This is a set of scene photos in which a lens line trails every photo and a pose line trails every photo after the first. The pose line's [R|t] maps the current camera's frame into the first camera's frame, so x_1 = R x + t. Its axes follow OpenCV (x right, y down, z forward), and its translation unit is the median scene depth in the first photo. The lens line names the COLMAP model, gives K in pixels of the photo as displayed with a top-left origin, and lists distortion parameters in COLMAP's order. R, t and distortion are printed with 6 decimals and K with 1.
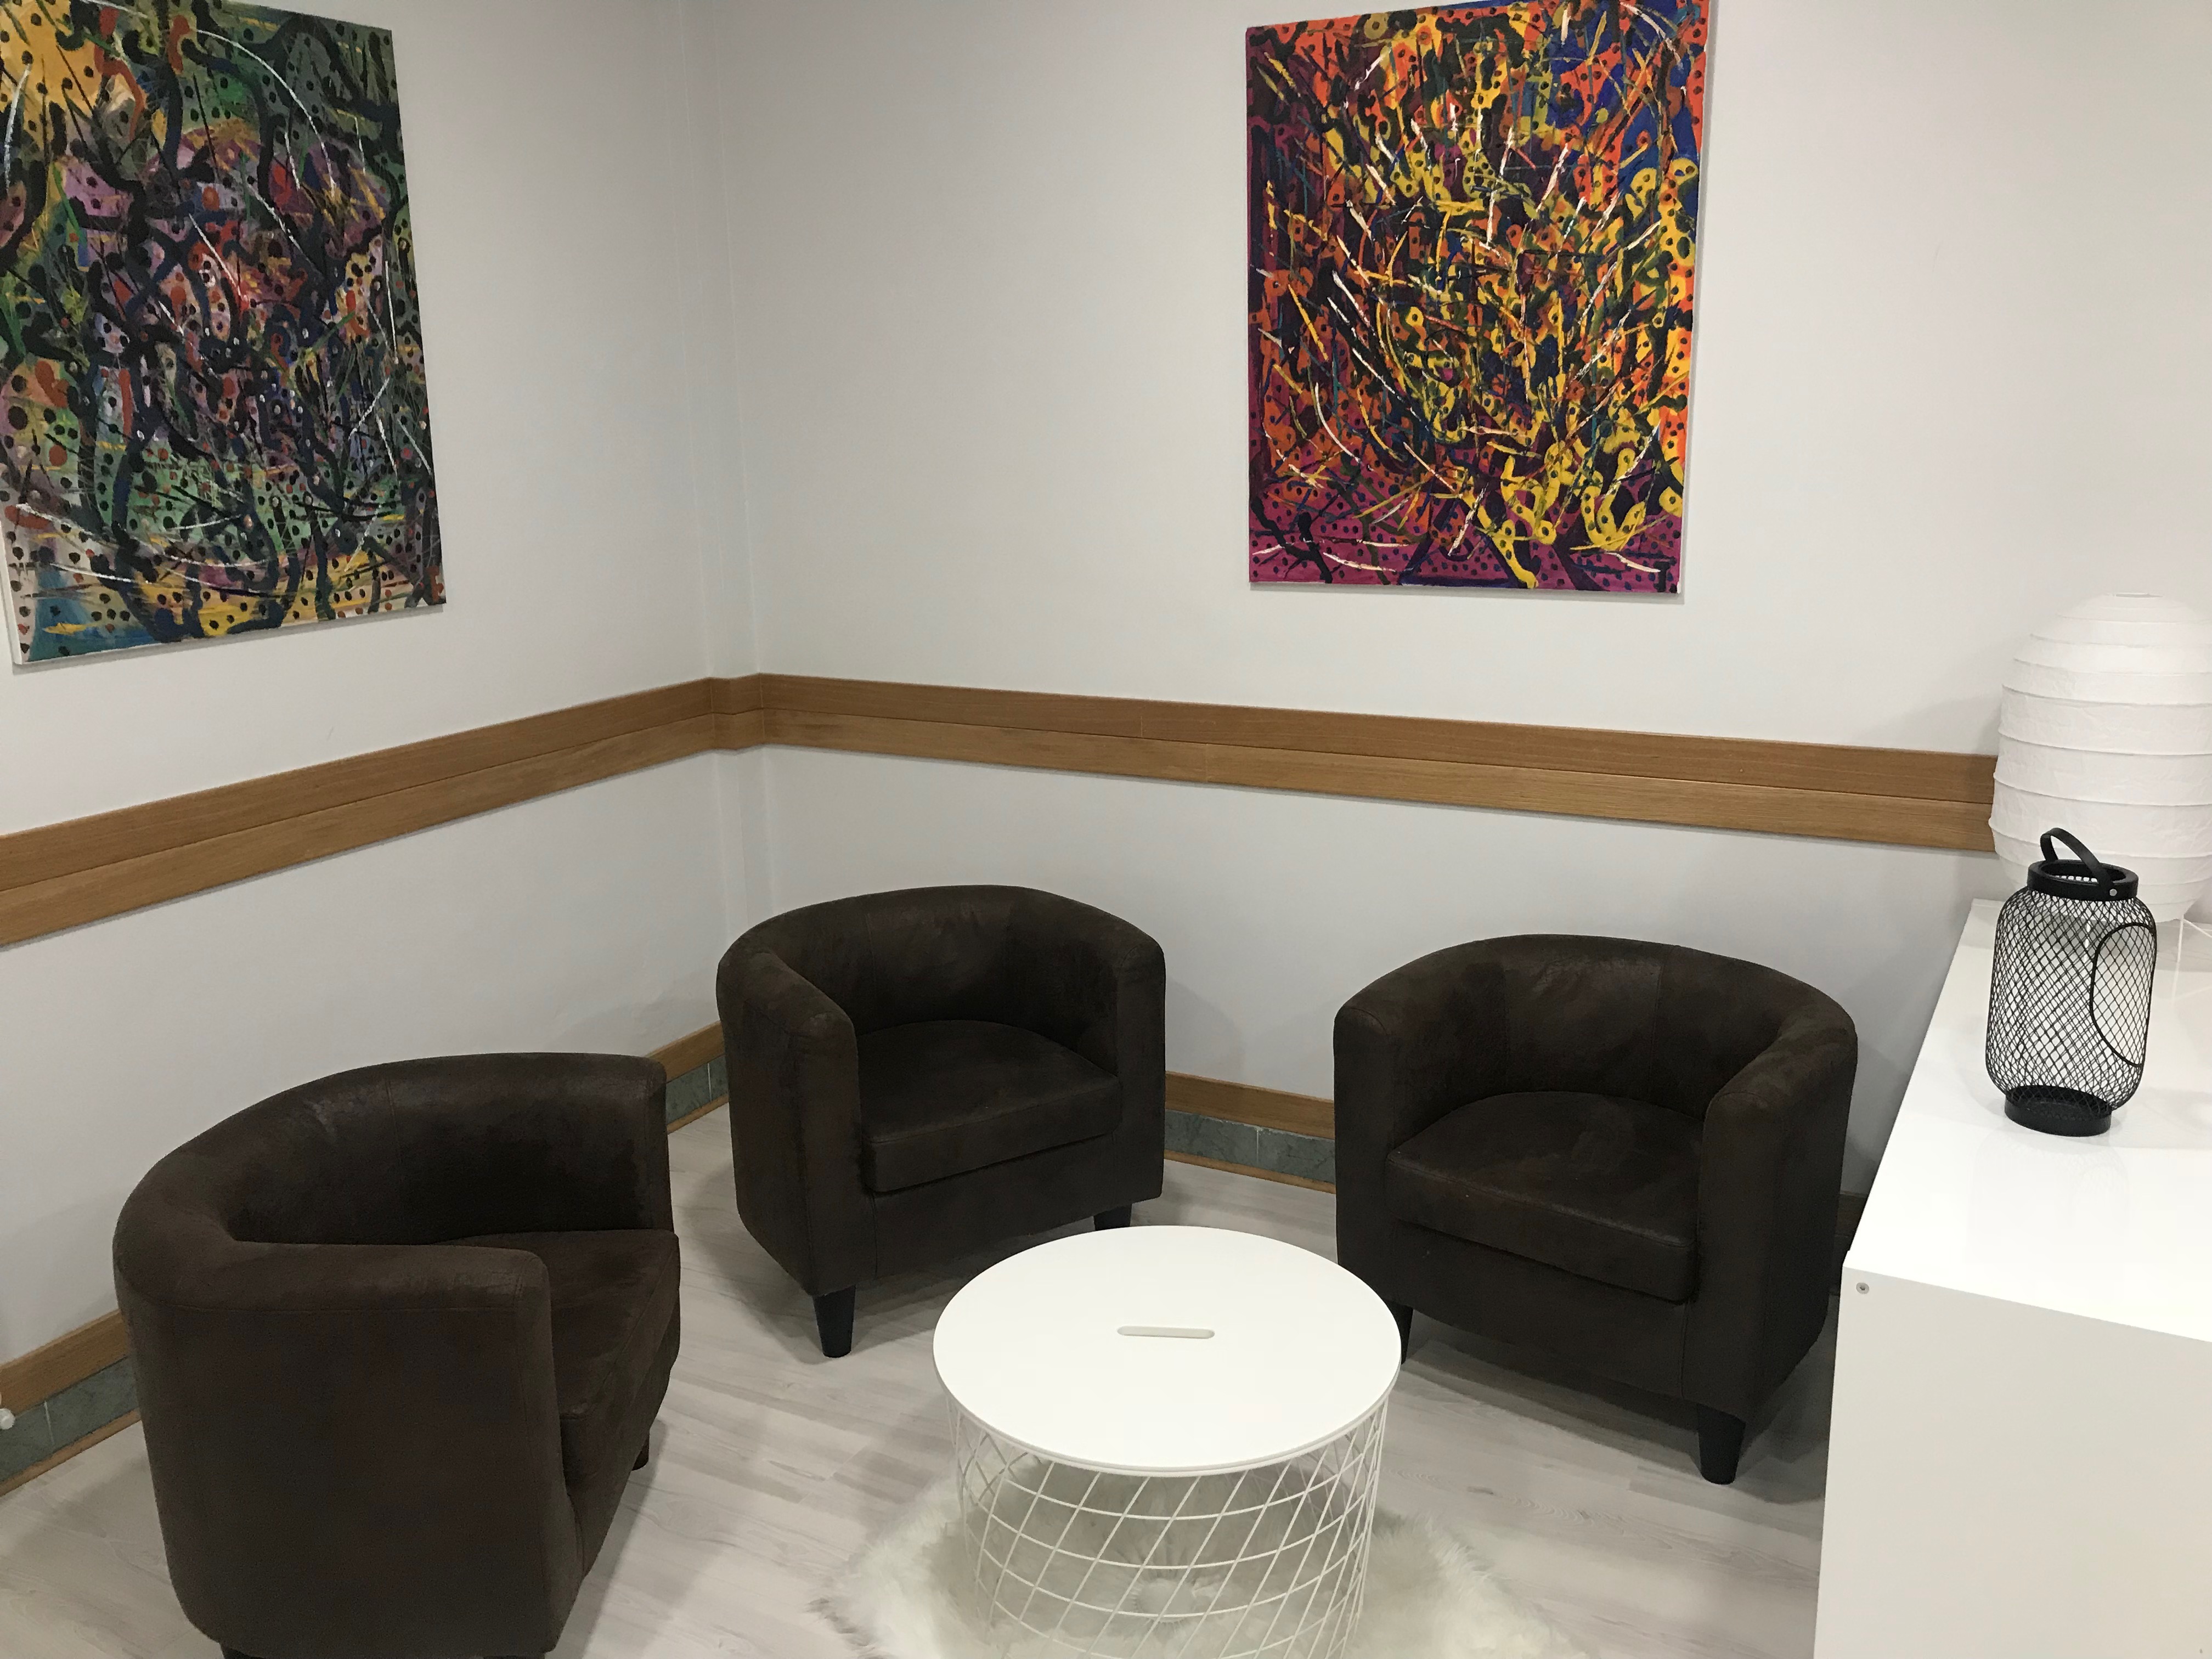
lens RADIAL K [[1834.0, 0, 1183.4], [0, 1834.0, 839.2], [0, 0, 1]] dist [0.012445, -0.036652]
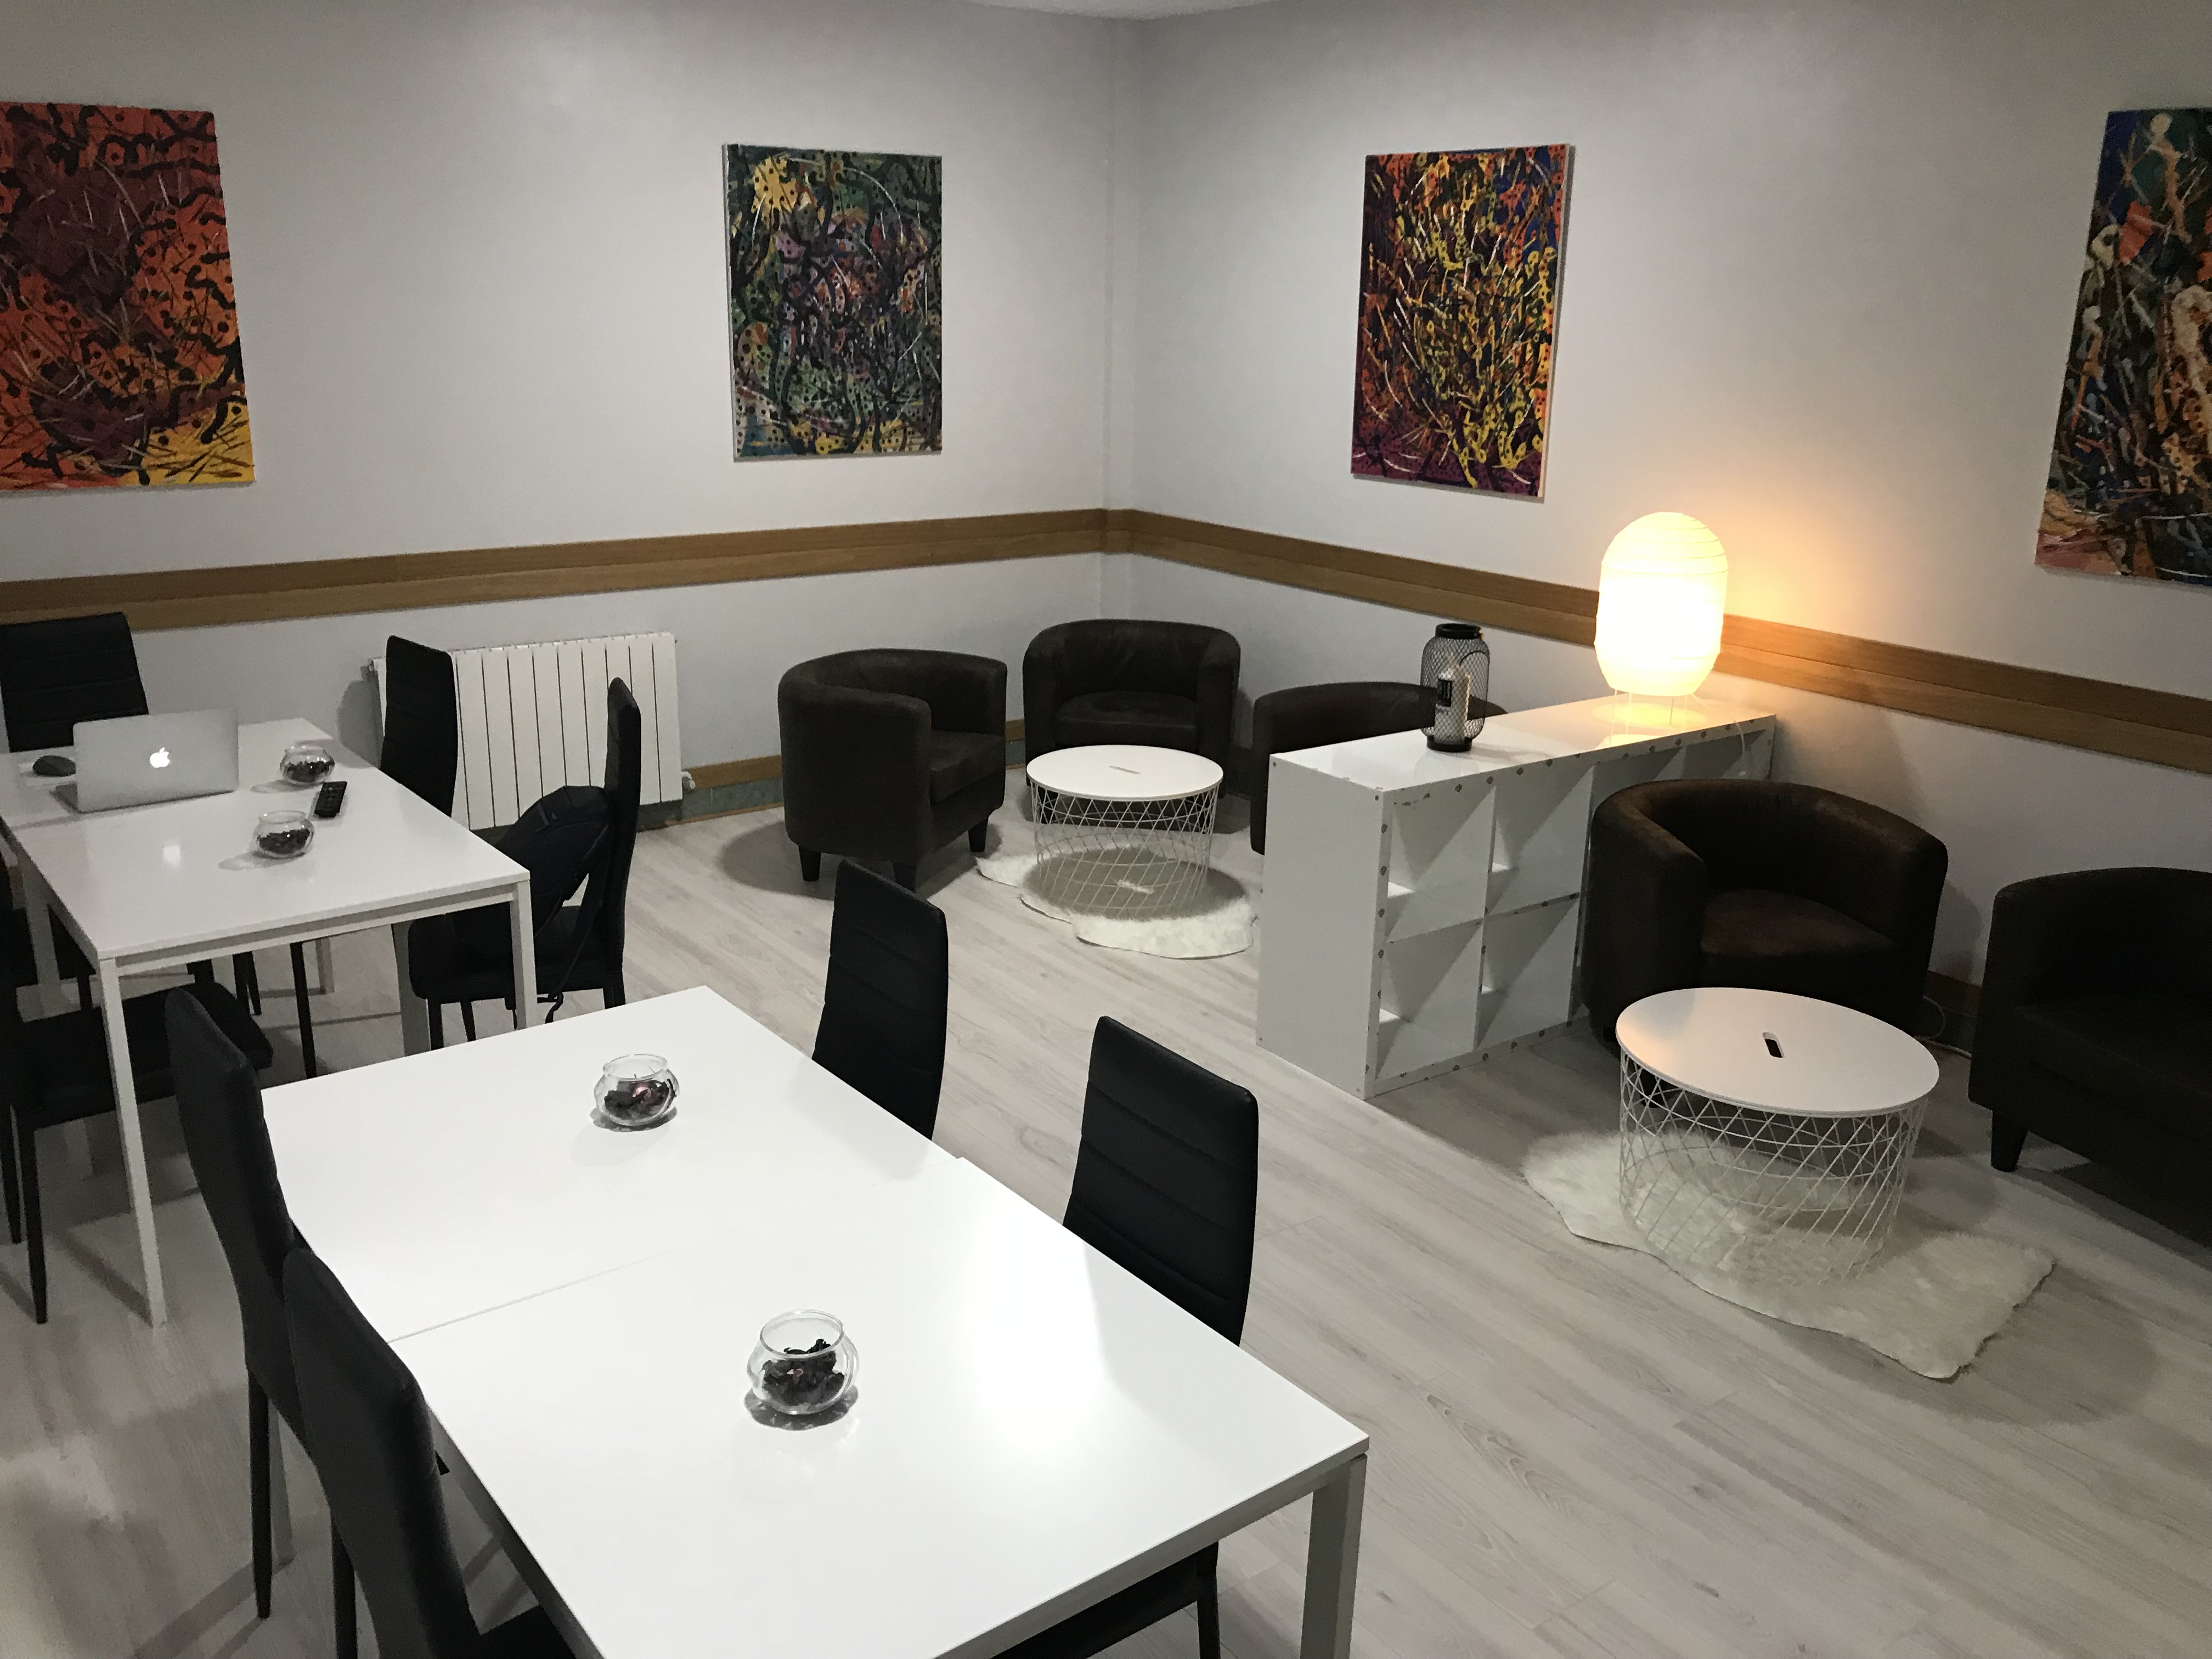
lens RADIAL K [[1834.0, 0, 1101.0], [0, 1834.0, 831.9], [0, 0, 1]] dist [0.012445, -0.036652]
pose [[0.894211, 0.163734, -0.416626, 0.676768], [-0.143741, 0.986444, 0.079157, 0.099573], [0.423939, -0.010897, 0.905625, -0.742788]]
